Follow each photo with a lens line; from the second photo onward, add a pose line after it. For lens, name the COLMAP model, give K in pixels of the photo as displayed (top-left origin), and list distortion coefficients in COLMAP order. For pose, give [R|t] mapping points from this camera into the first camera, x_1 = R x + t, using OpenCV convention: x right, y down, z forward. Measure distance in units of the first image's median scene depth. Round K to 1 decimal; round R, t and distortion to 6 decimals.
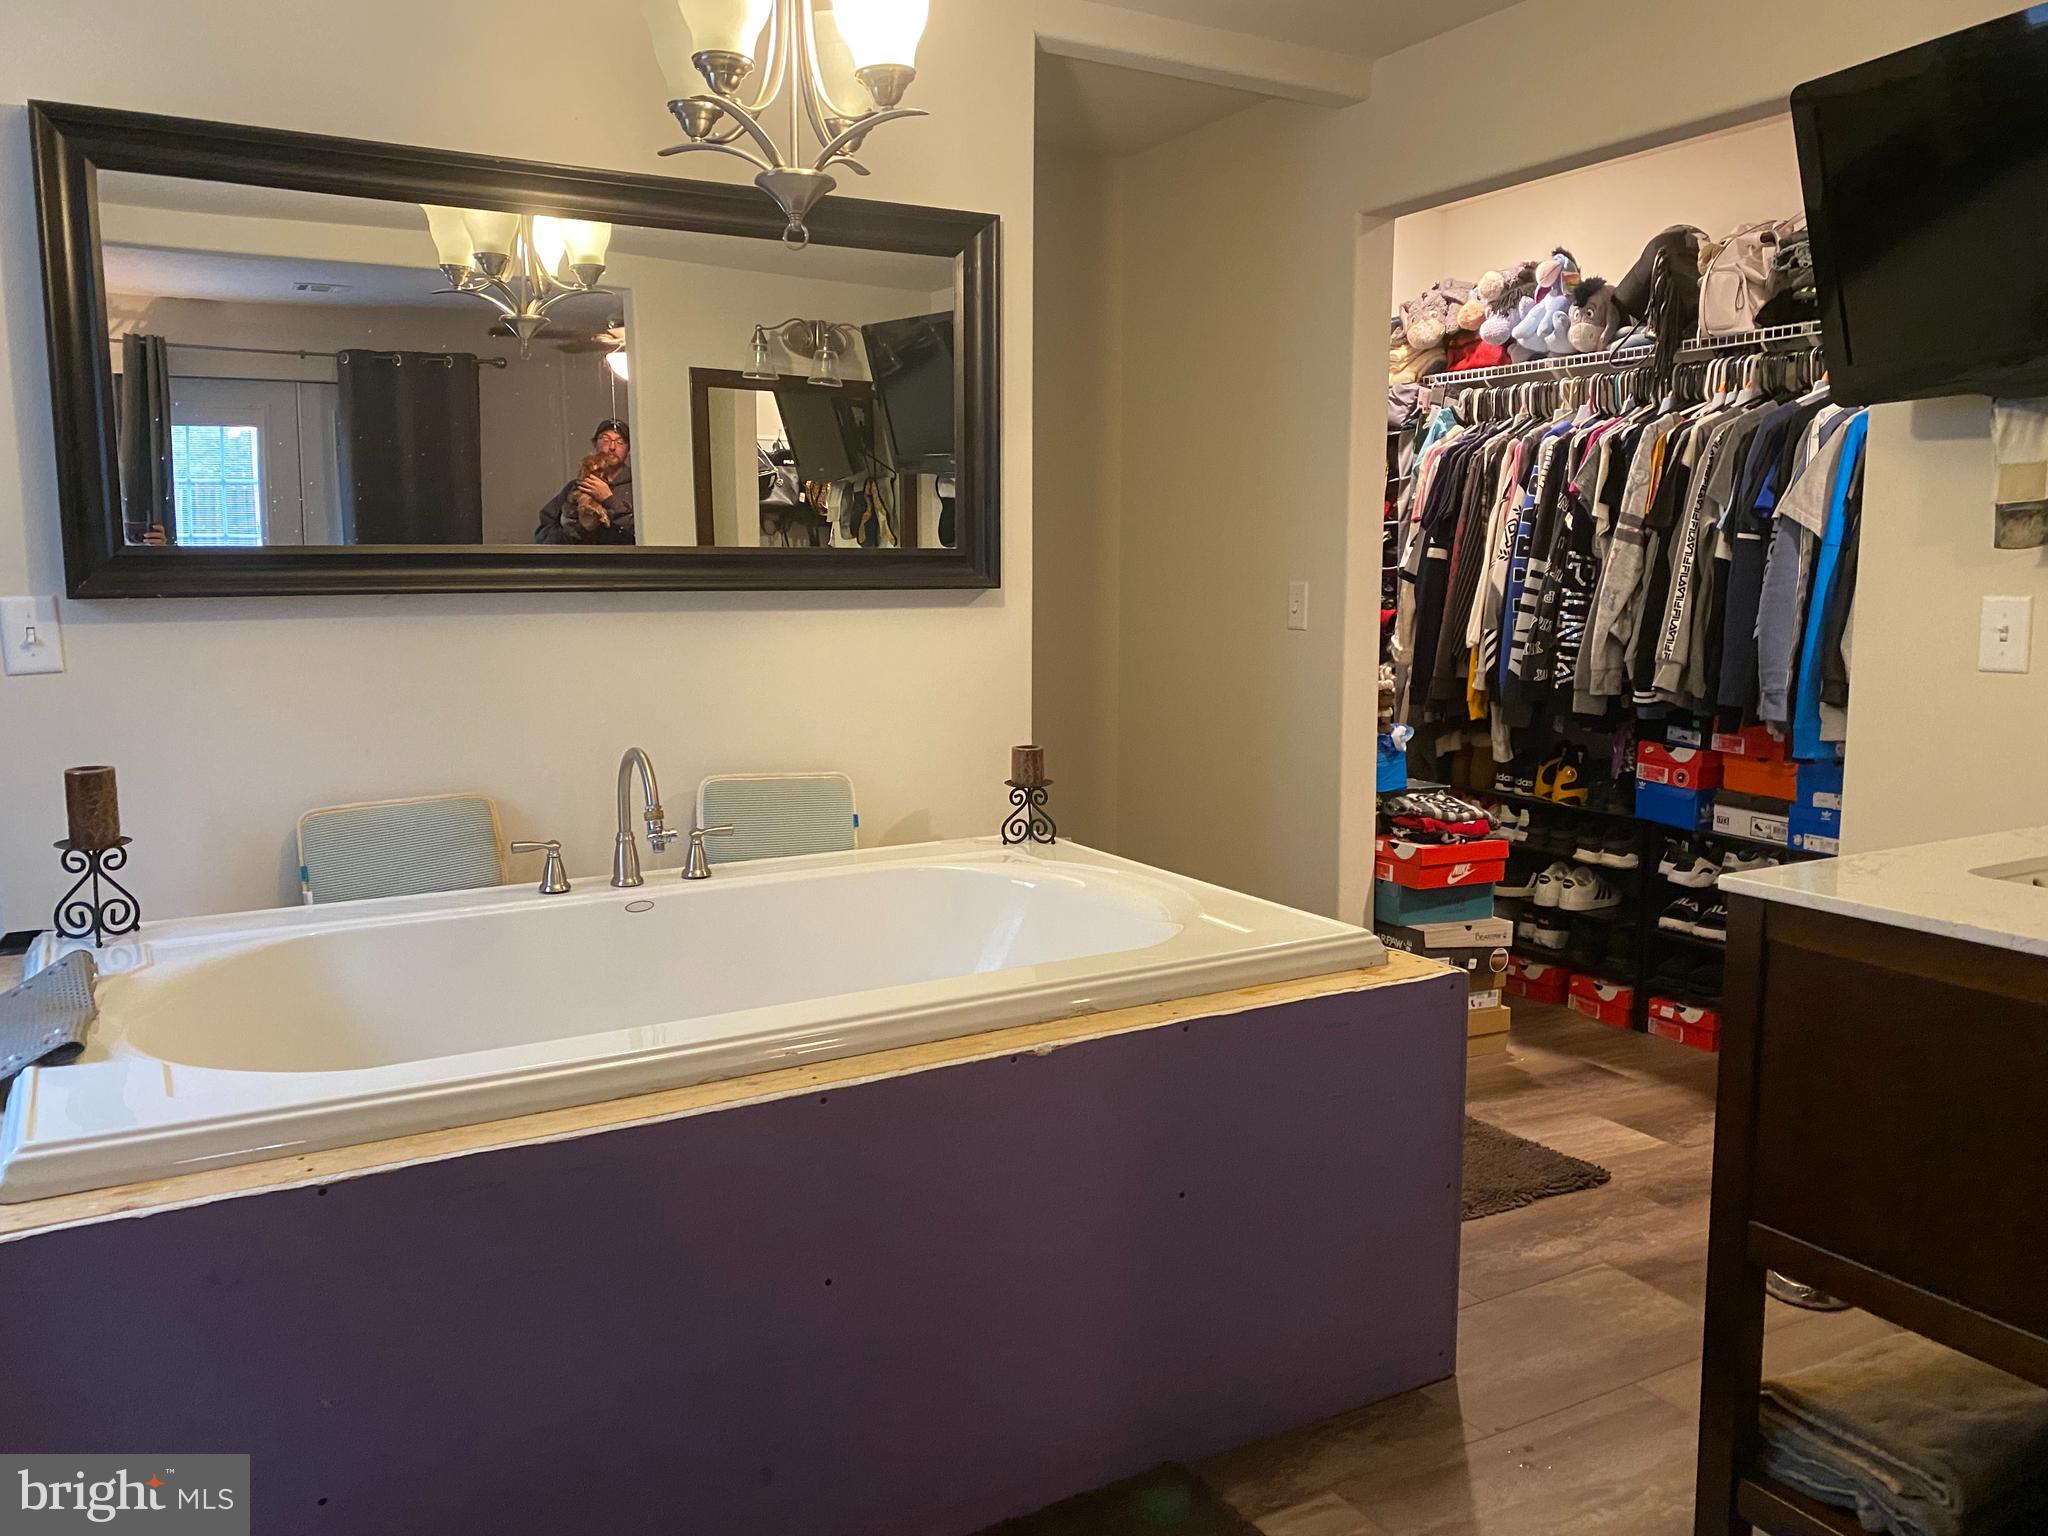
lens RADIAL K [[1589.9, 0, 1026.8], [0, 1589.9, 735.7], [0, 0, 1]] dist [-0.000587, -0.007688]
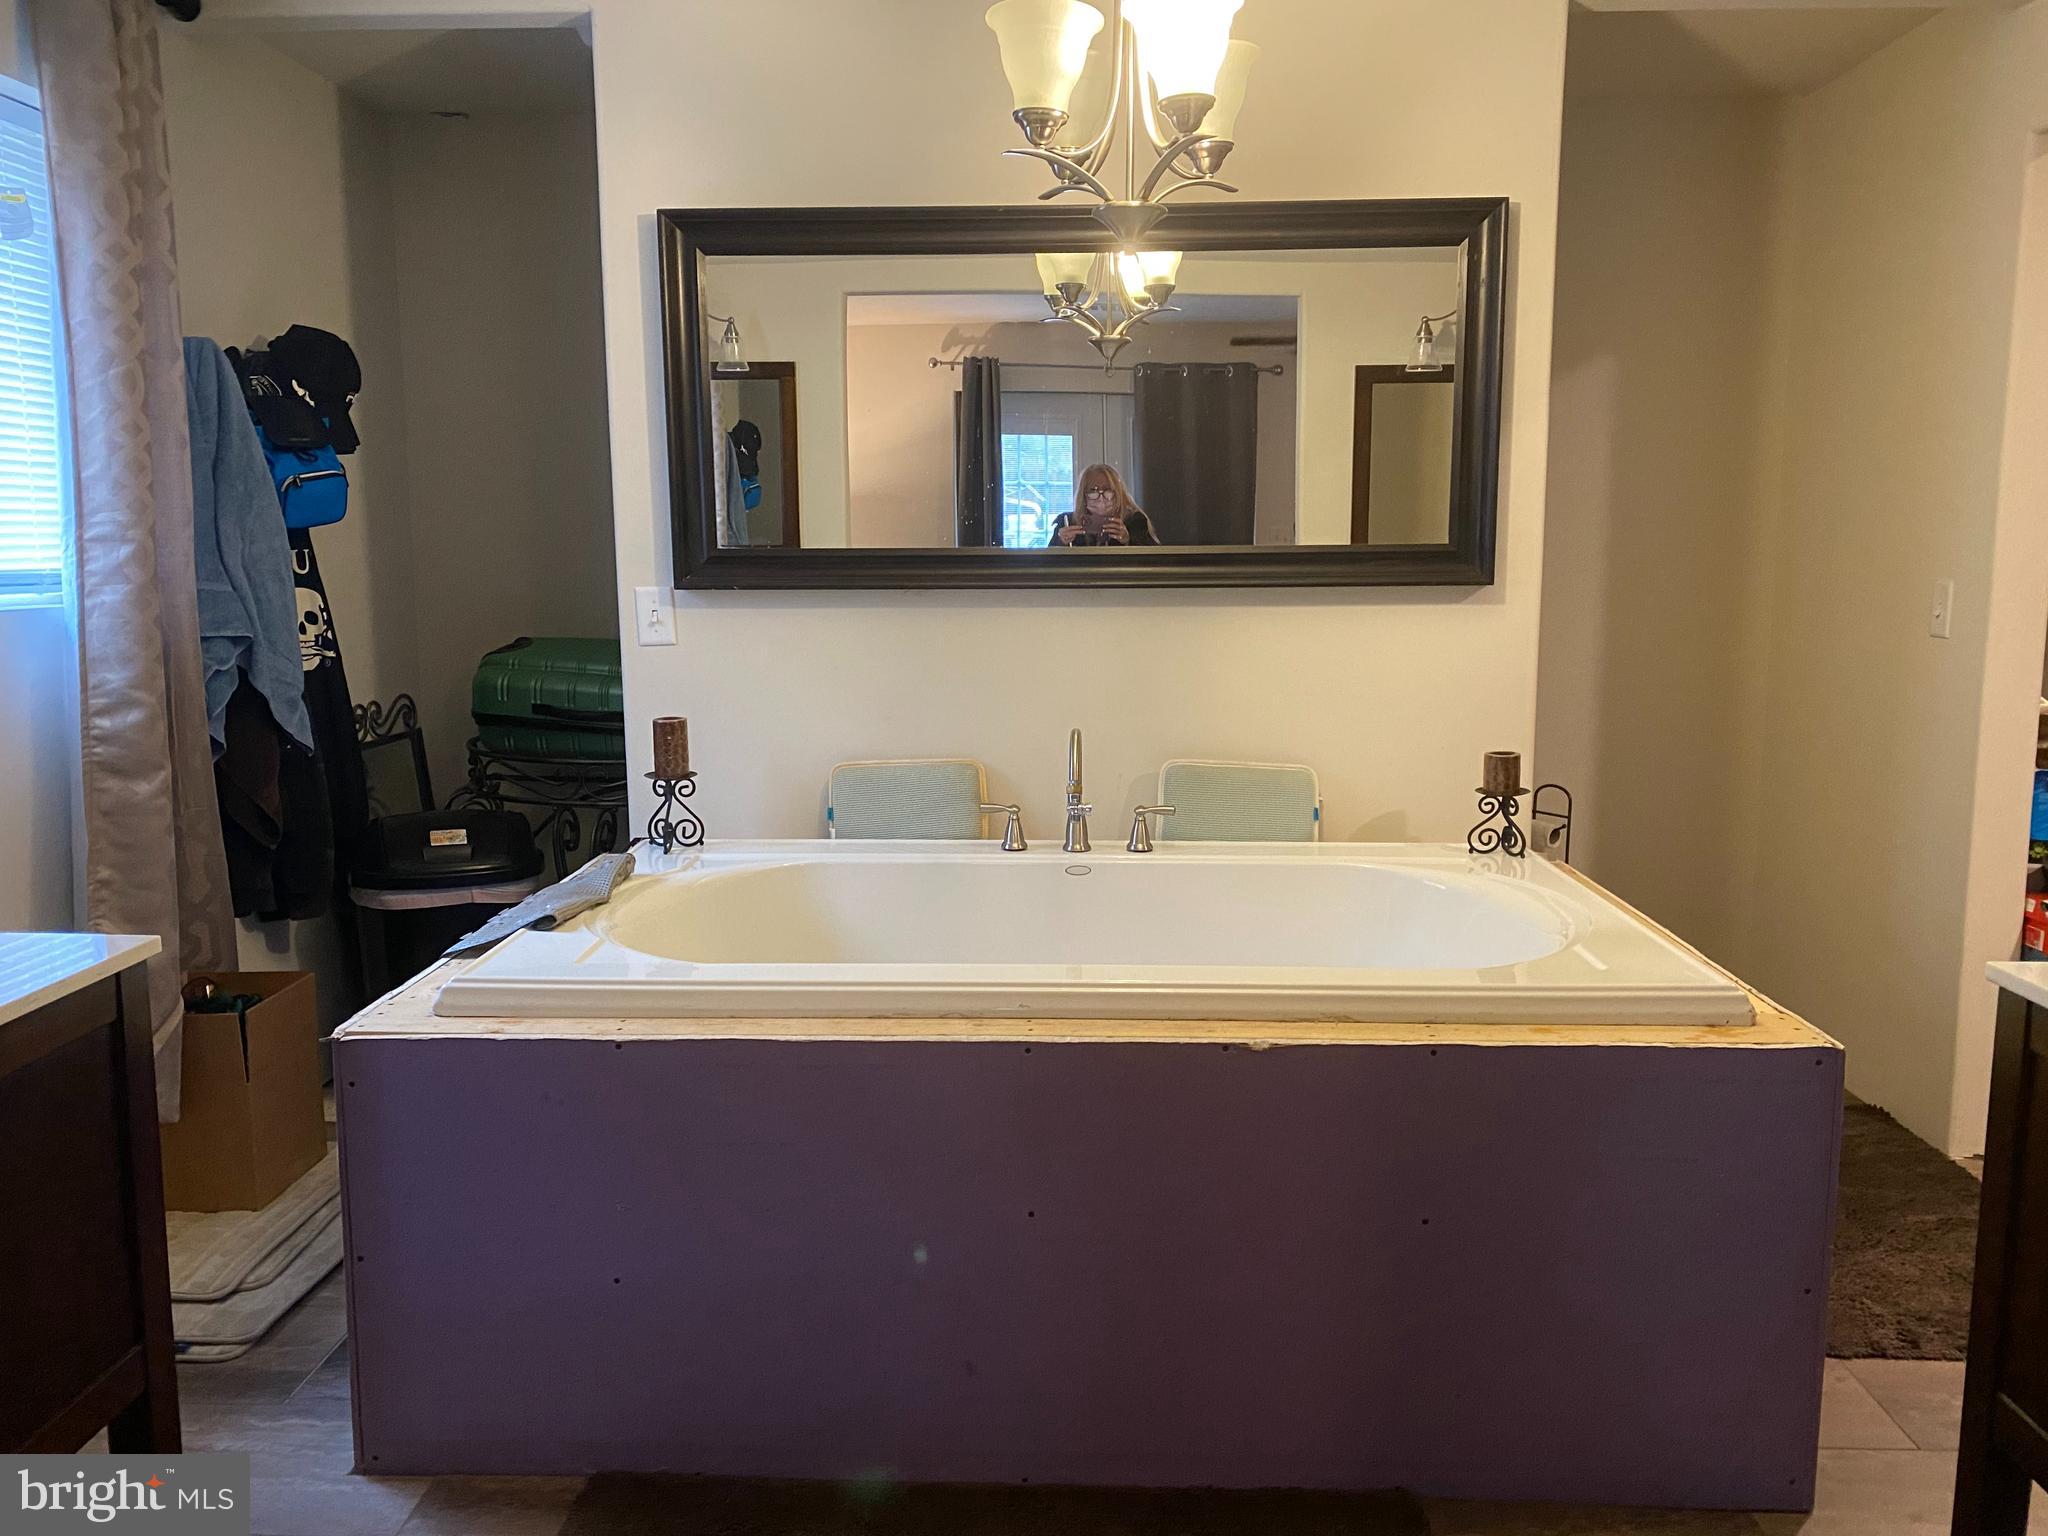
lens RADIAL K [[1573.8, 0, 1011.0], [0, 1573.8, 761.4], [0, 0, 1]] dist [0.004936, 0.003847]
pose [[0.841852, 0.073119, -0.534733, 0.320131], [-0.058339, 0.997303, 0.044526, -0.016943], [0.536547, -0.006289, 0.843847, 0.043109]]
